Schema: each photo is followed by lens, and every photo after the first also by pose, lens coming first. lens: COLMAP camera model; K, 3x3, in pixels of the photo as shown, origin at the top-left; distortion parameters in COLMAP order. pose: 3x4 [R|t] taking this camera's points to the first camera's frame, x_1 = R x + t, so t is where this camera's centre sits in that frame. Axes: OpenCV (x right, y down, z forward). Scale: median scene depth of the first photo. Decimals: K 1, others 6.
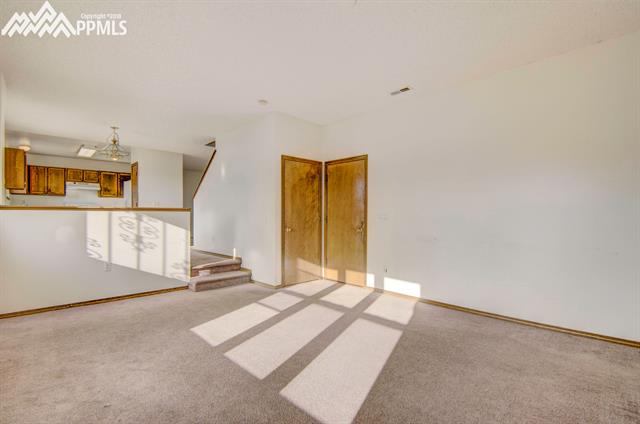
lens RADIAL K [[296.4, 0, 322.6], [0, 296.4, 212.5], [0, 0, 1]] dist [-0.000338, -0.000263]
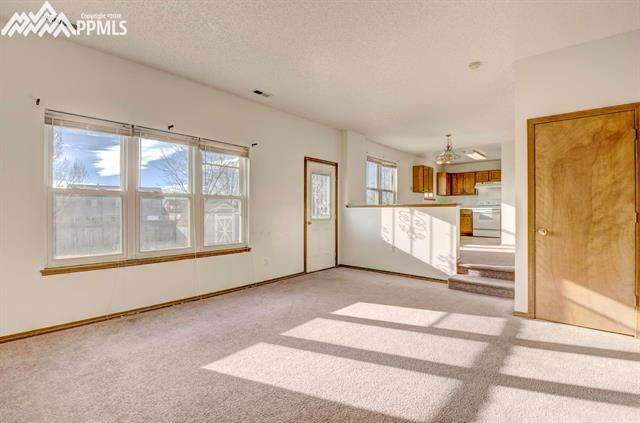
lens RADIAL K [[296.4, 0, 322.6], [0, 296.4, 212.0], [0, 0, 1]] dist [-0.000338, -0.000263]
pose [[0.081617, 0.004188, -0.996655, 0.501508], [0.006435, 0.999968, 0.004729, 0.008278], [0.996643, -0.006800, 0.081587, 0.490586]]
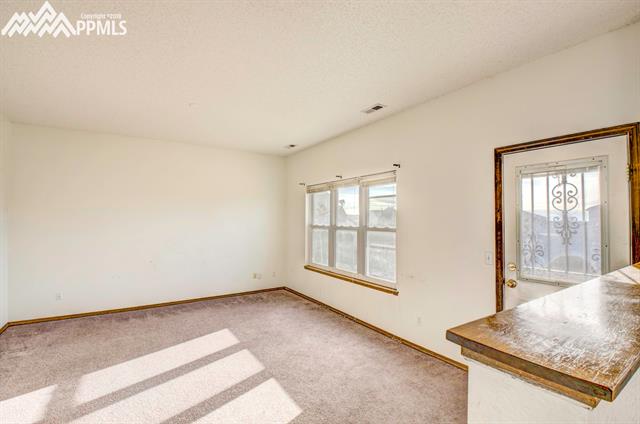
lens RADIAL K [[296.4, 0, 322.6], [0, 296.4, 212.5], [0, 0, 1]] dist [-0.000338, -0.000263]
pose [[-0.979060, 0.007680, 0.203427, -0.422720], [0.002868, 0.999709, -0.023938, -0.063188], [-0.203551, -0.022853, -0.978798, 1.136003]]
